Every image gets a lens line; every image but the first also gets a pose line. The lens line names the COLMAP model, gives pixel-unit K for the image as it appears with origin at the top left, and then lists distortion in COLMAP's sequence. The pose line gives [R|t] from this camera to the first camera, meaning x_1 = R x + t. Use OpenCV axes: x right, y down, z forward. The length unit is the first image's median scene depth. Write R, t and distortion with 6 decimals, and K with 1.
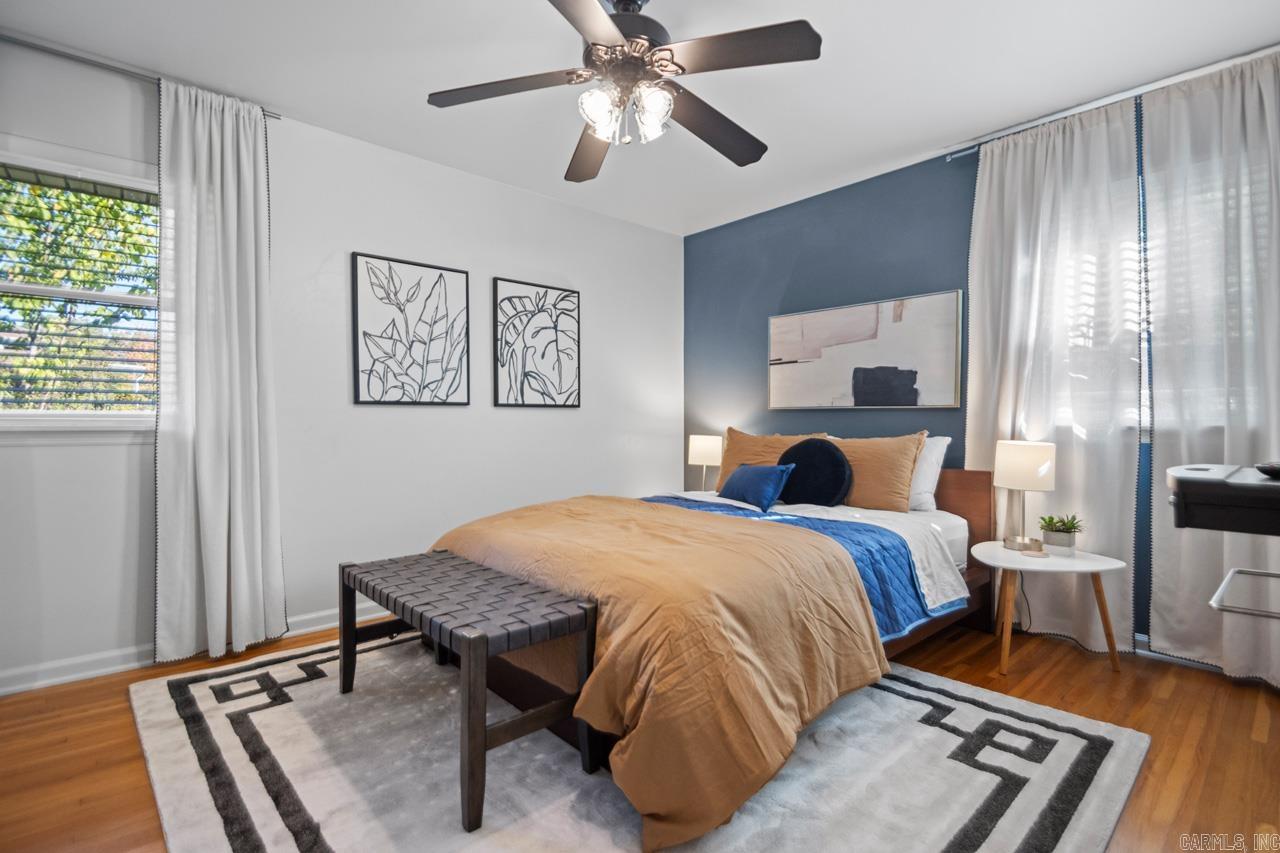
lens RADIAL K [[607.1, 0, 637.9], [0, 607.1, 425.1], [0, 0, 1]] dist [0.016444, -0.016682]
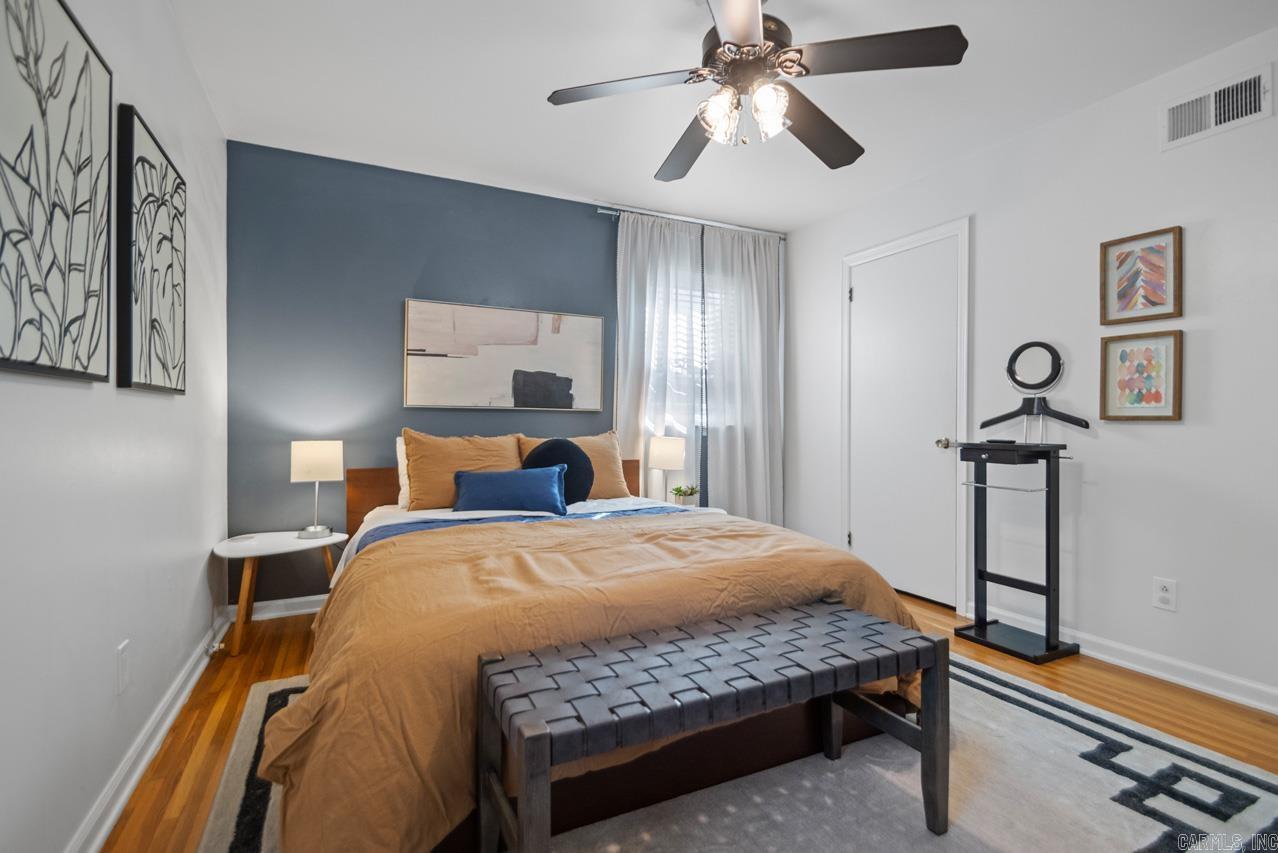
lens RADIAL K [[606.2, 0, 639.3], [0, 606.2, 427.2], [0, 0, 1]] dist [0.016444, -0.016682]
pose [[0.271188, -0.007435, 0.962498, -0.629992], [0.000811, 0.999972, 0.007496, -0.004788], [-0.962526, -0.001252, 0.271186, 0.561269]]
